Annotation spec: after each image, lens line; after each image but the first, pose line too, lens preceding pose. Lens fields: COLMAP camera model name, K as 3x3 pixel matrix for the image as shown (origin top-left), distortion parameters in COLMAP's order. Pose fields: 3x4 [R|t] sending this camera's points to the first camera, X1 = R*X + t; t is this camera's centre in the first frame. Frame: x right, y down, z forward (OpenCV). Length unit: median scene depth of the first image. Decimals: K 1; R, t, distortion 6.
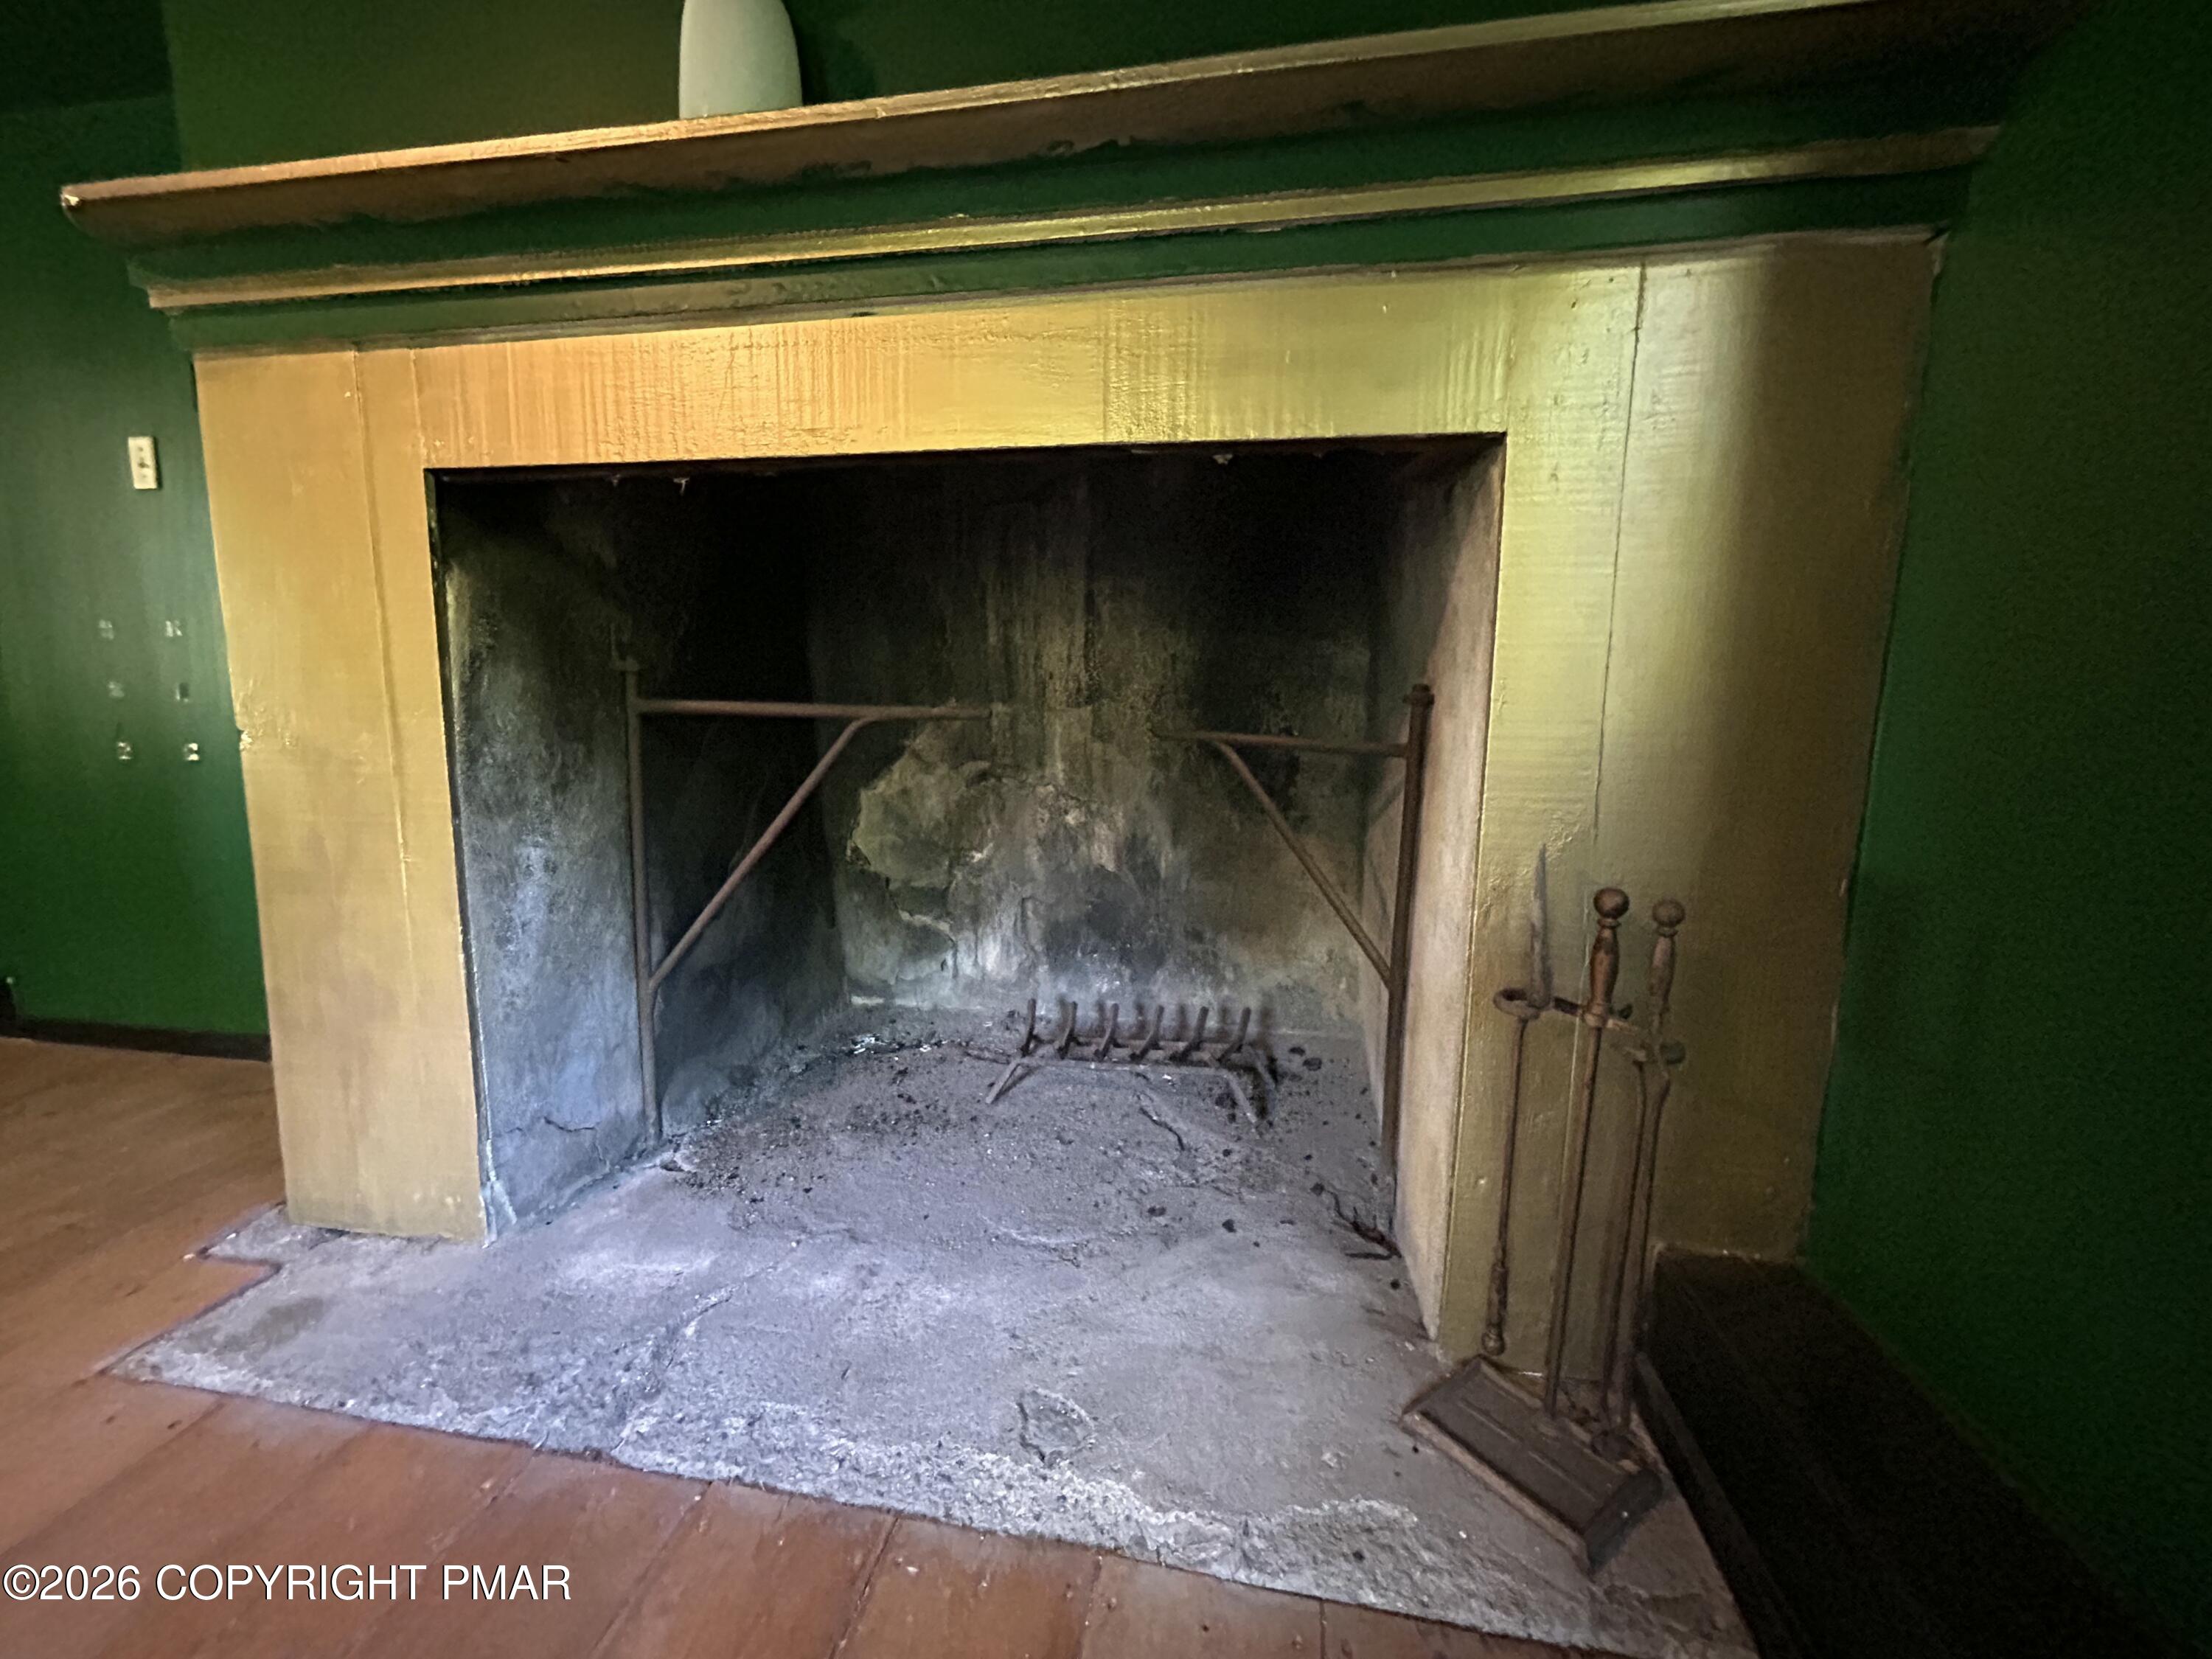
lens RADIAL K [[896.9, 0, 1106.5], [0, 896.9, 831.4], [0, 0, 1]] dist [-0.001834, -0.000178]
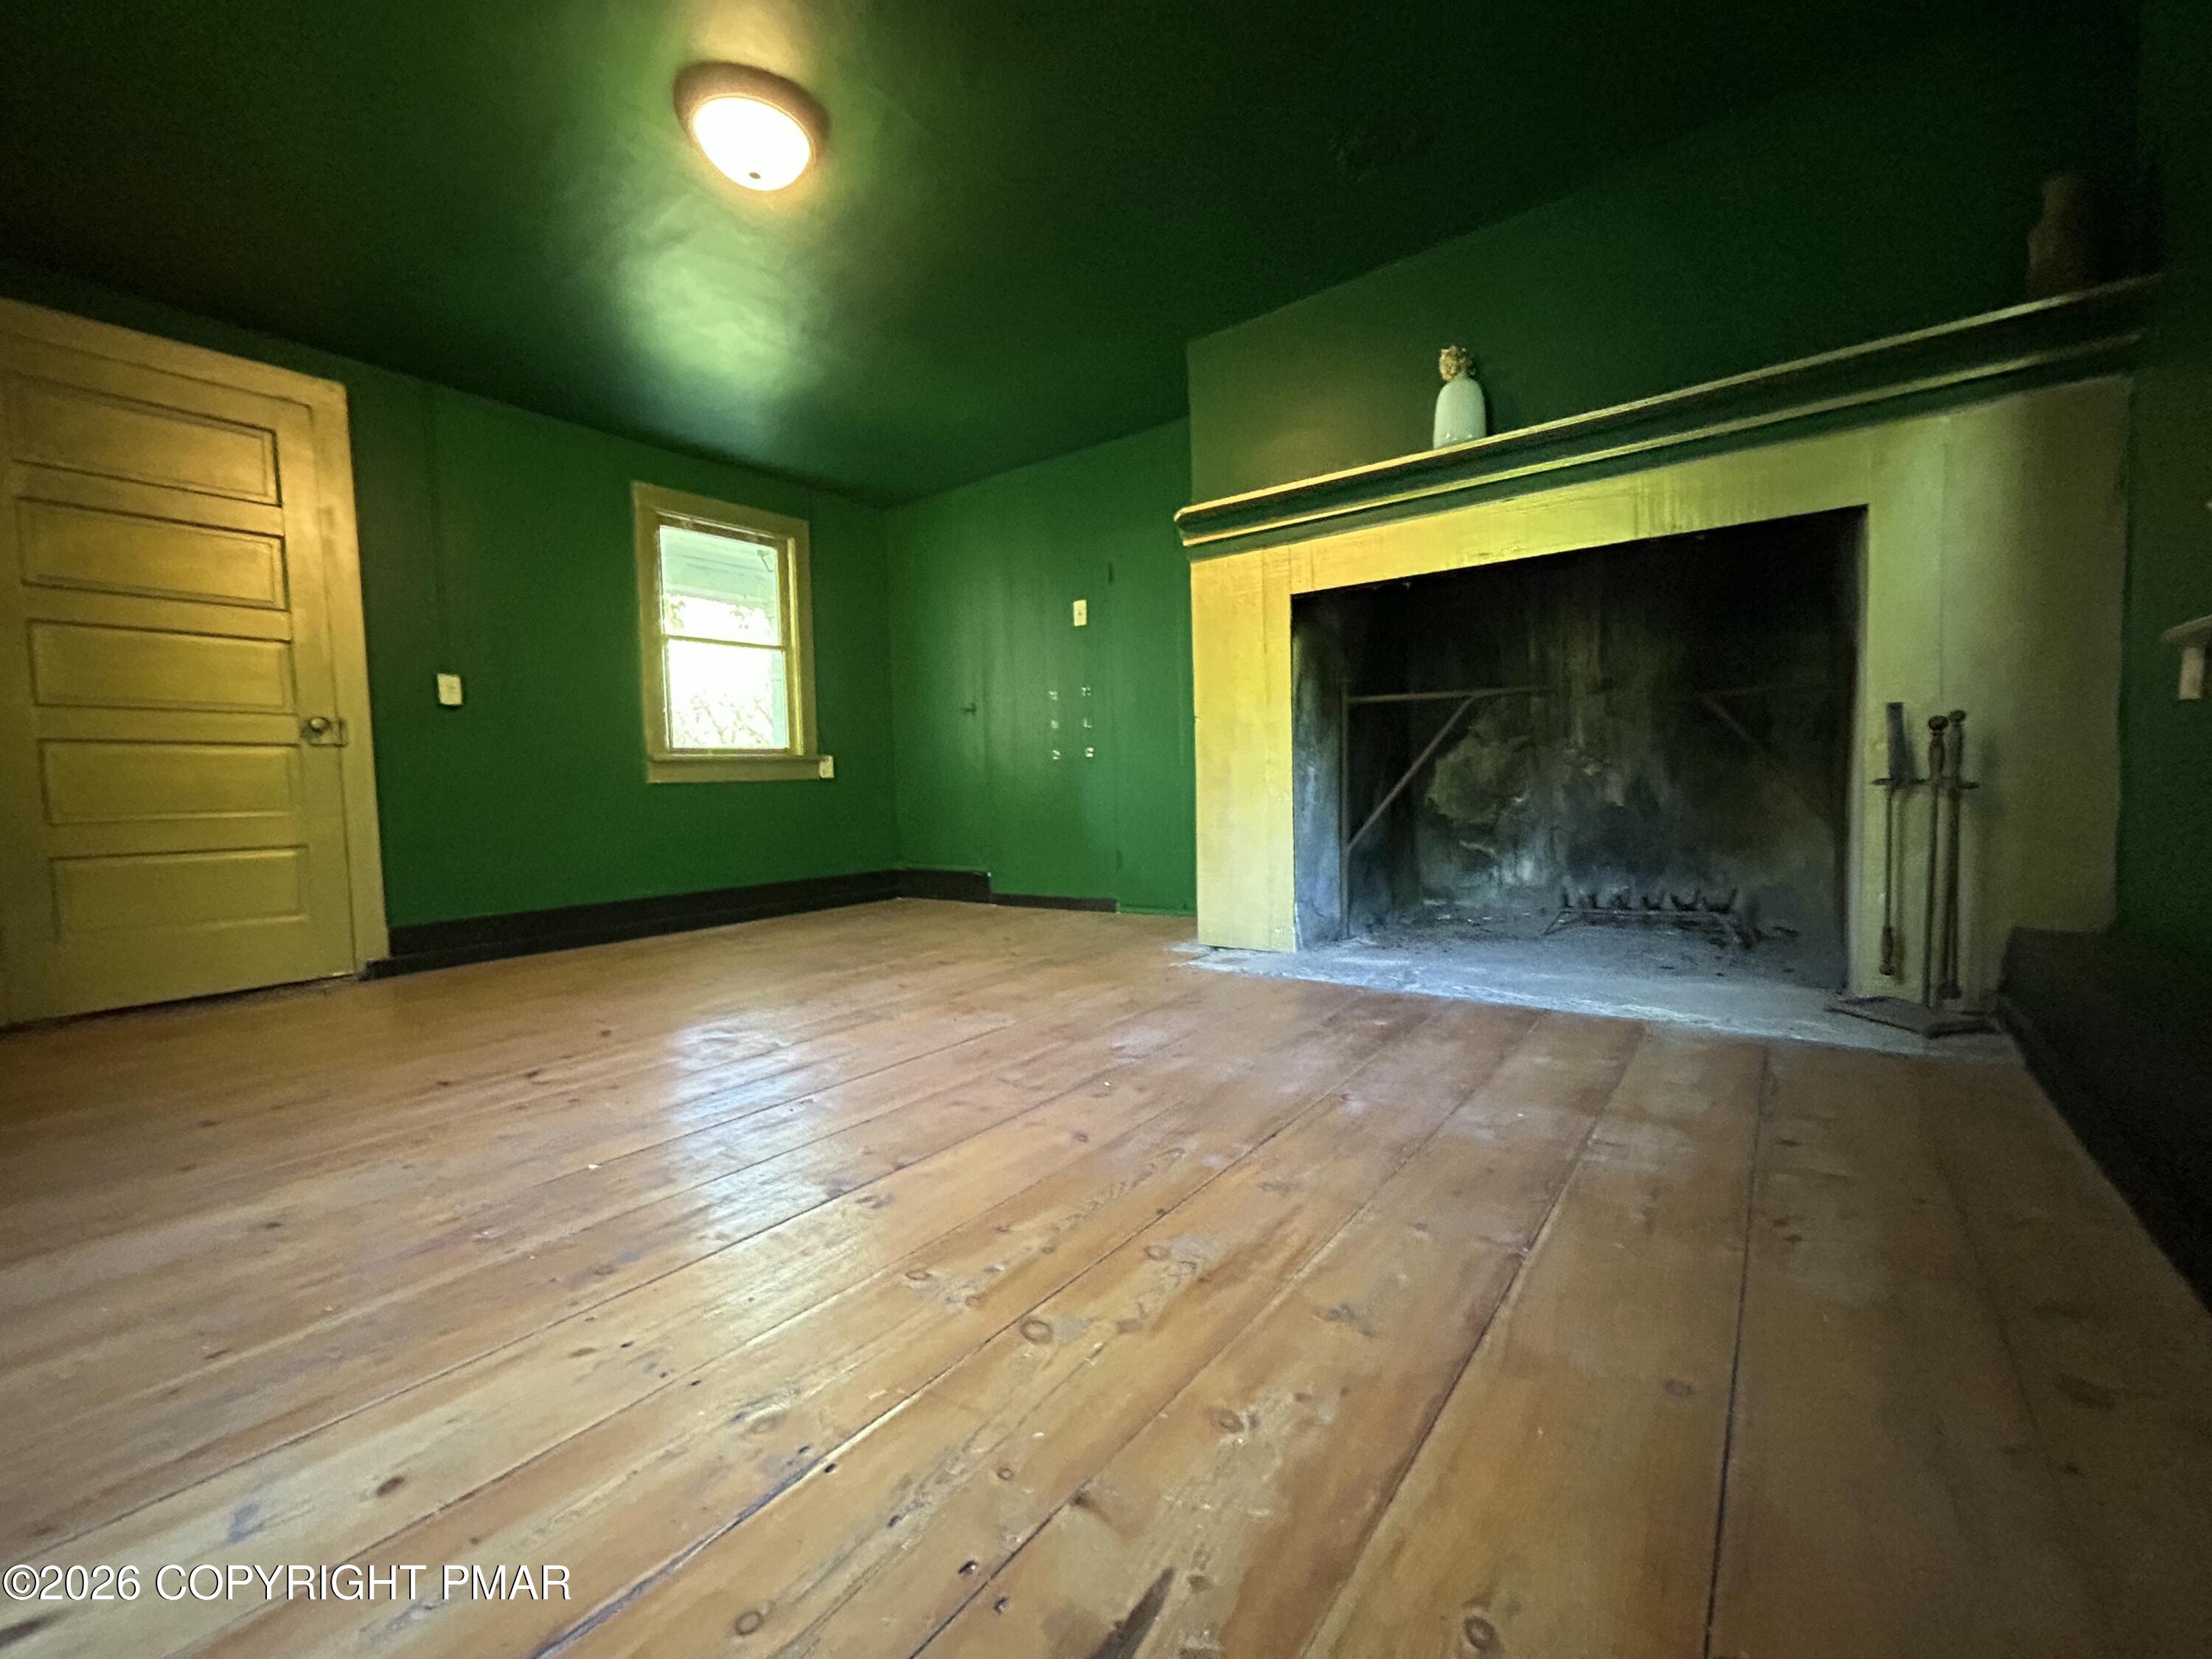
lens RADIAL K [[896.9, 0, 1106.5], [0, 896.9, 831.3], [0, 0, 1]] dist [-0.001834, -0.000178]
pose [[0.891393, -0.013988, -0.453016, -0.081618], [-0.022099, 0.996993, -0.074268, 0.215910], [0.452693, 0.076213, 0.888404, -0.682990]]
